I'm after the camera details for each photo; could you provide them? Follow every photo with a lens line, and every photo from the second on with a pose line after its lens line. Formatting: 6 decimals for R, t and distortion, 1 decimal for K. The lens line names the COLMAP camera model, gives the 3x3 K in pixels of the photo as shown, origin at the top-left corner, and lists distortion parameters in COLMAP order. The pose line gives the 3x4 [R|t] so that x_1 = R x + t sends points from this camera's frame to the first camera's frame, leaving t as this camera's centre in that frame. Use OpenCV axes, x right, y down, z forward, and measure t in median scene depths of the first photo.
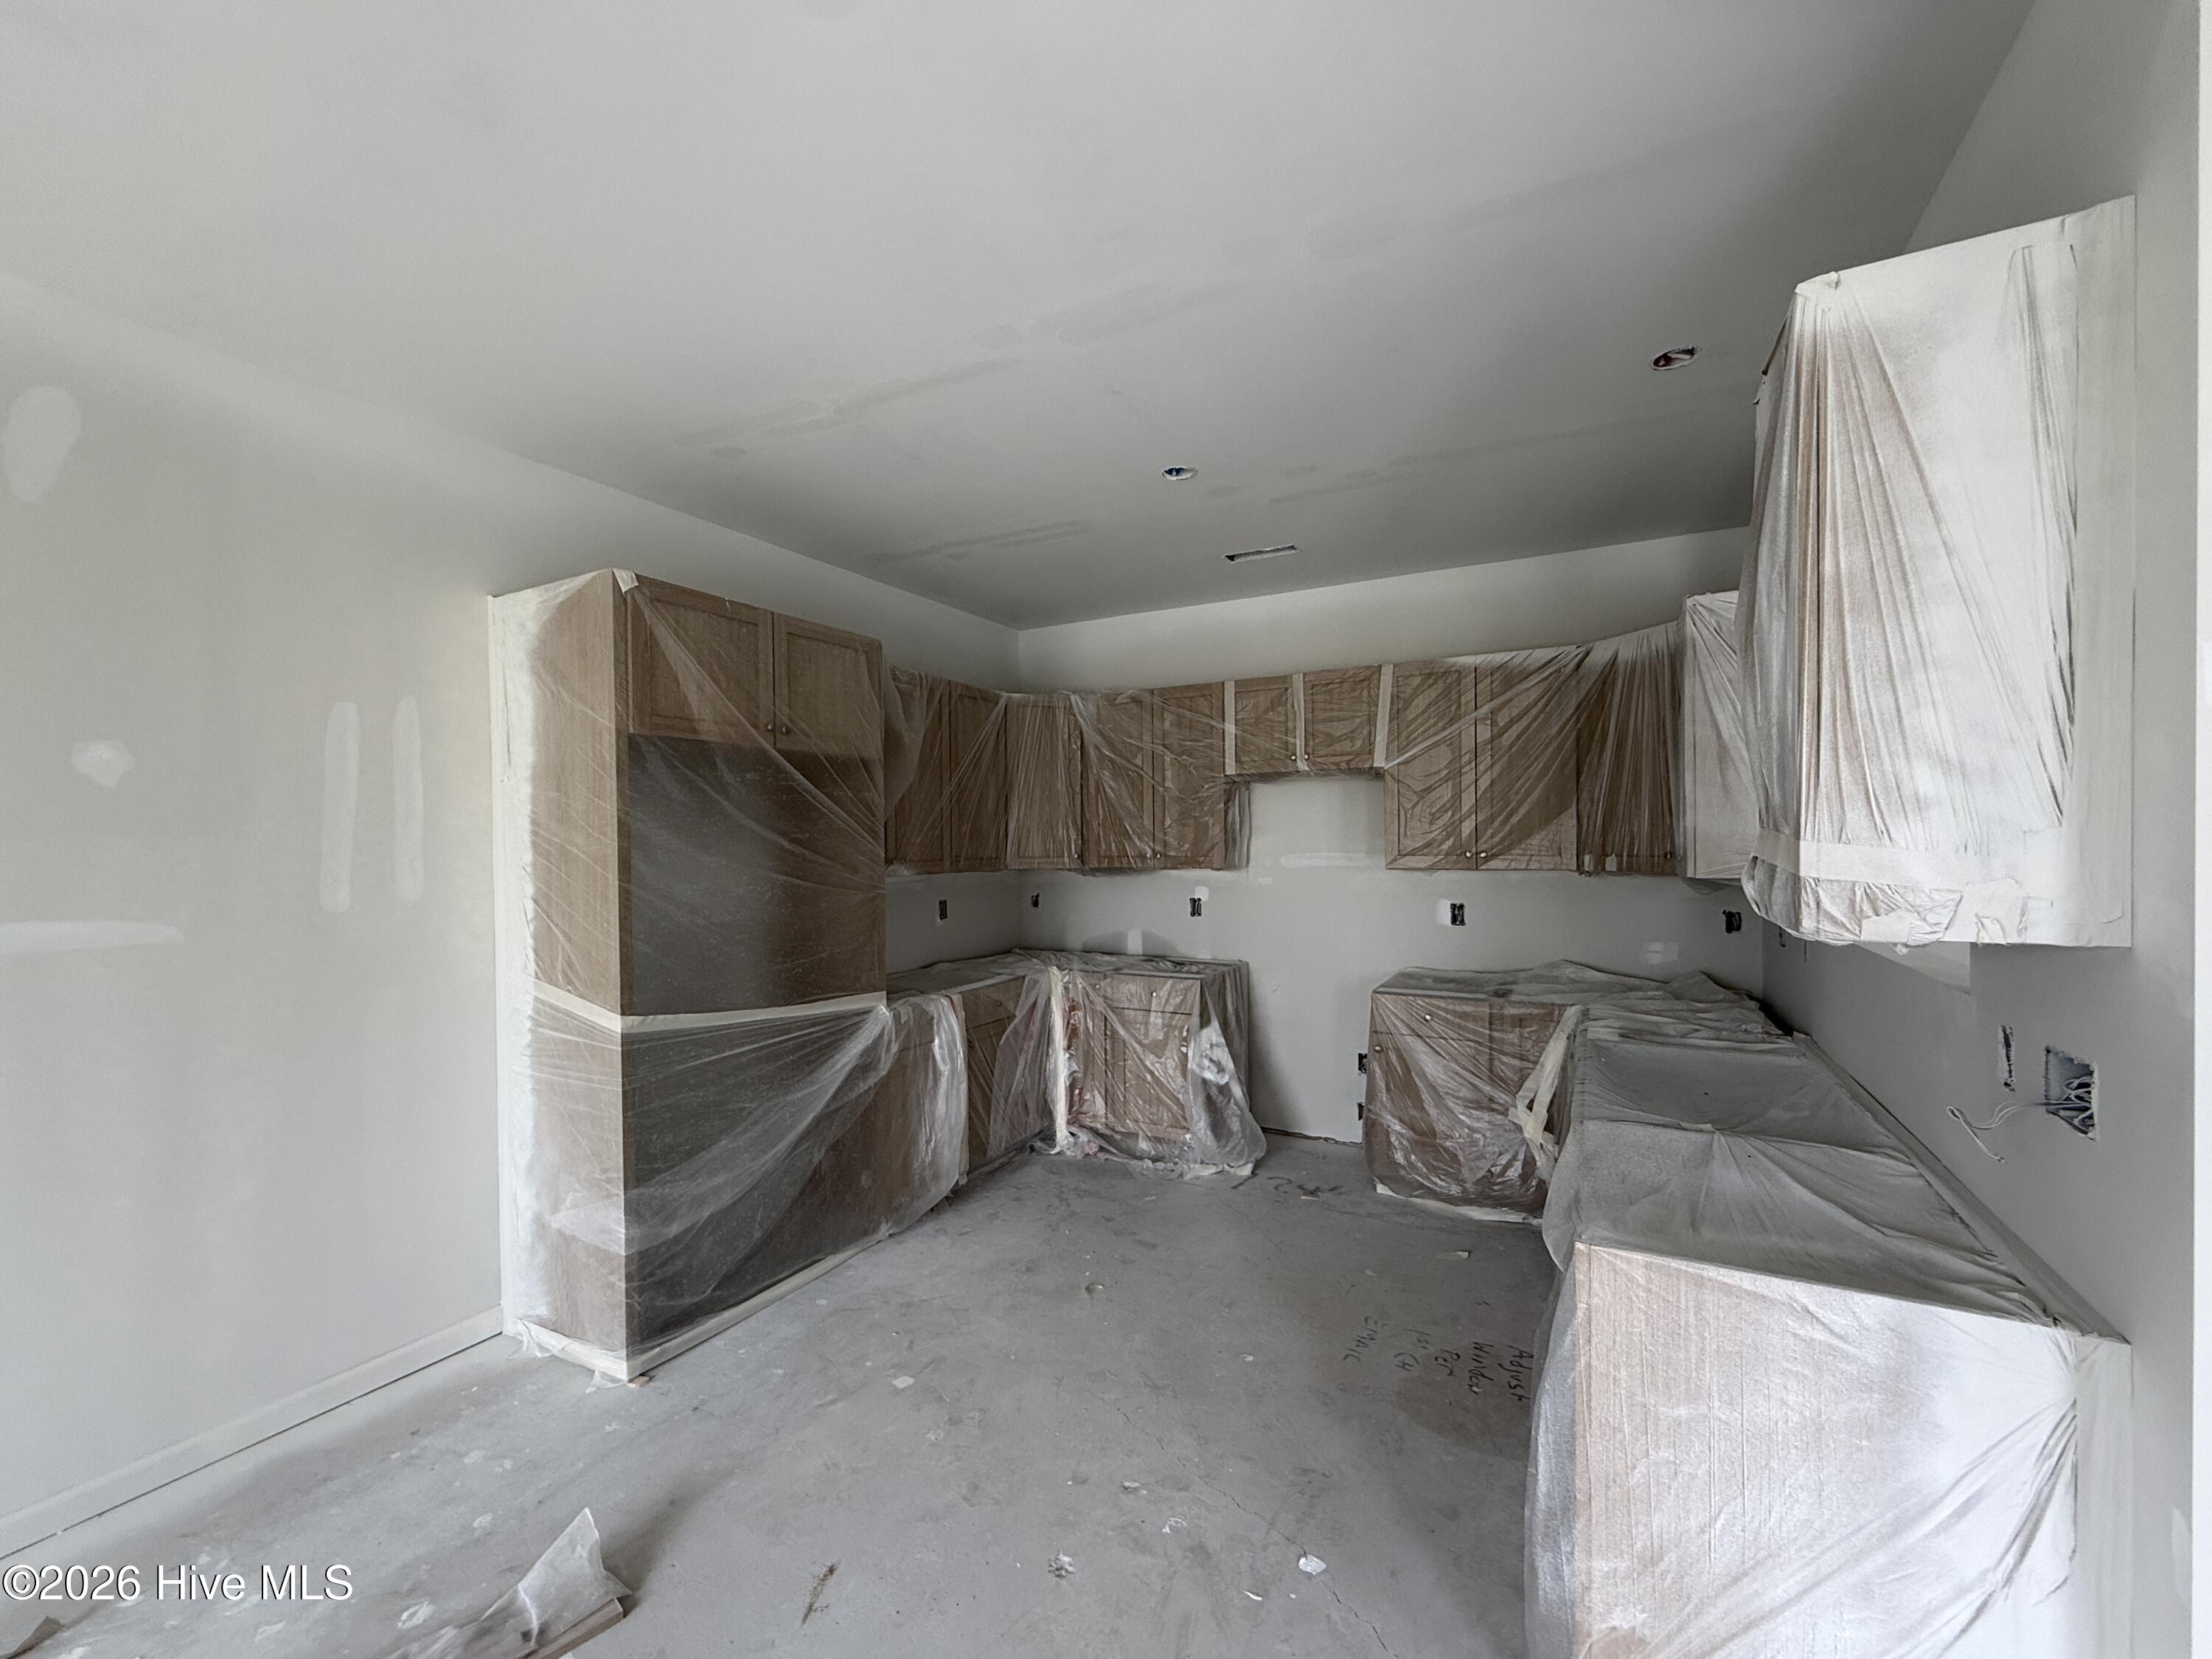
lens RADIAL K [[896.6, 0, 1097.1], [0, 896.6, 844.9], [0, 0, 1]] dist [-0.001677, -0.000140]
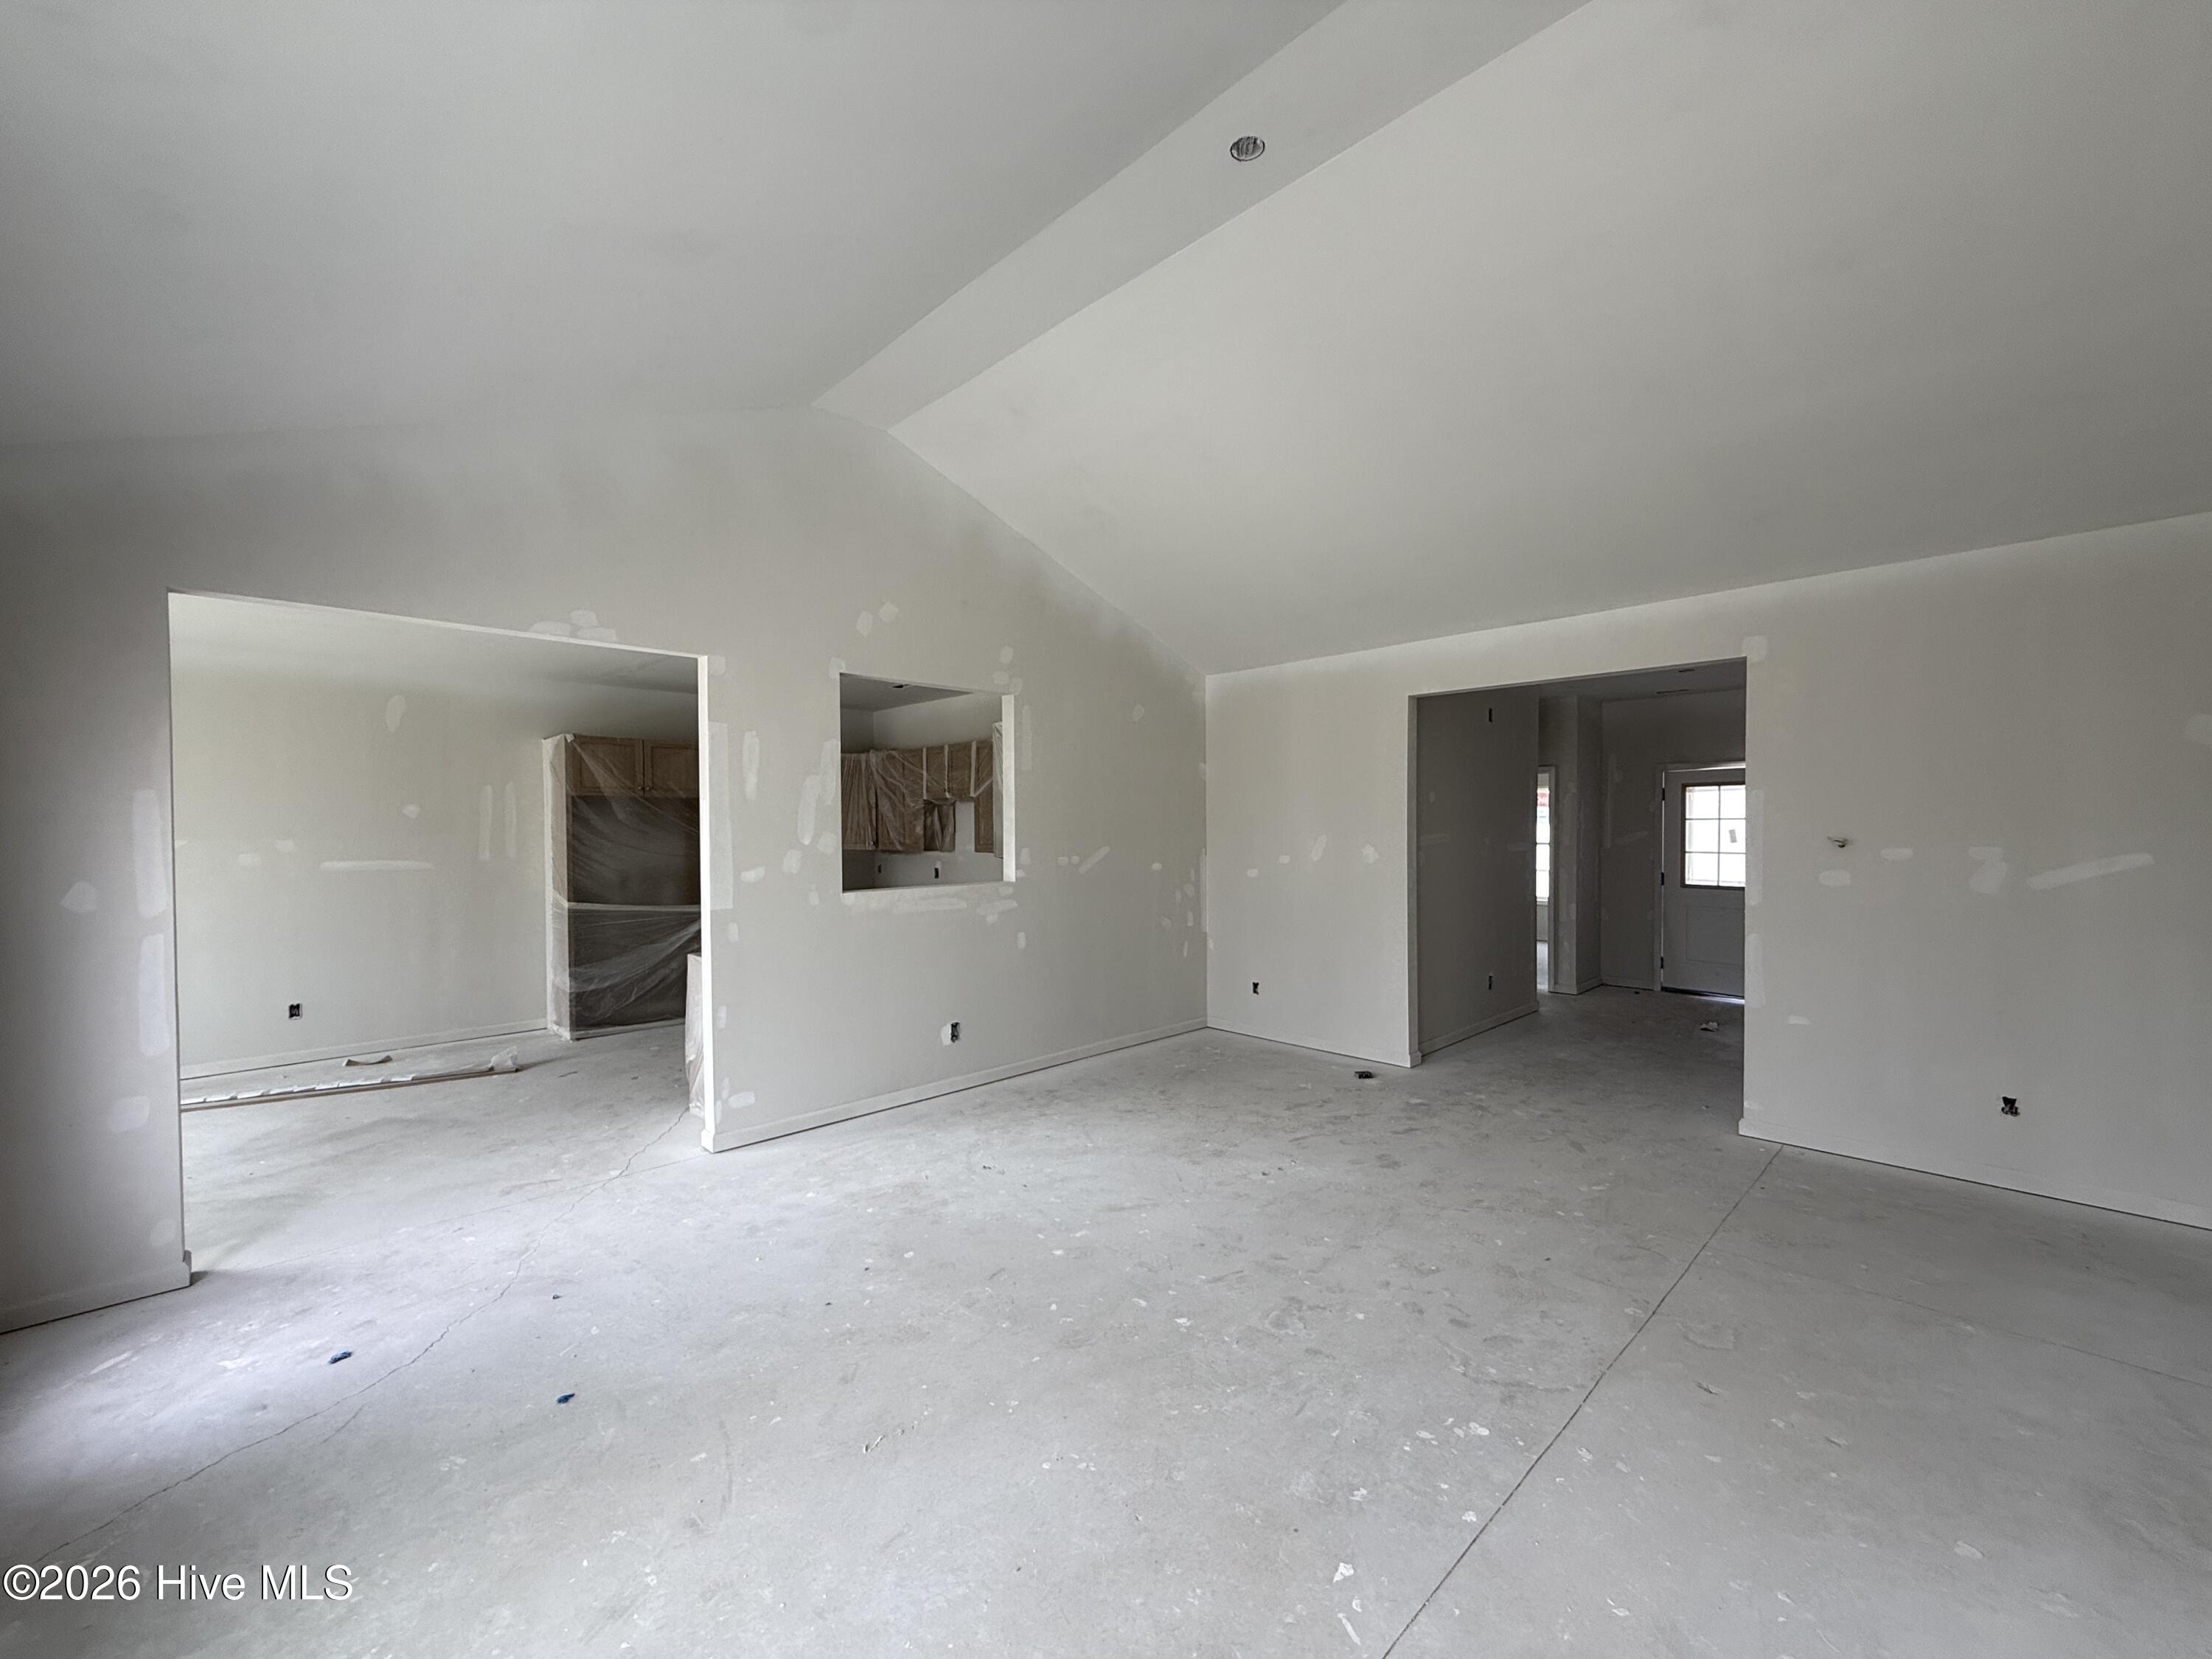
lens RADIAL K [[896.6, 0, 1110.6], [0, 896.6, 834.7], [0, 0, 1]] dist [-0.001677, -0.000140]
pose [[0.957378, 0.004979, -0.288795, 1.661644], [-0.004688, 0.999988, 0.001700, -0.018544], [0.288800, -0.000274, 0.957390, -1.008821]]
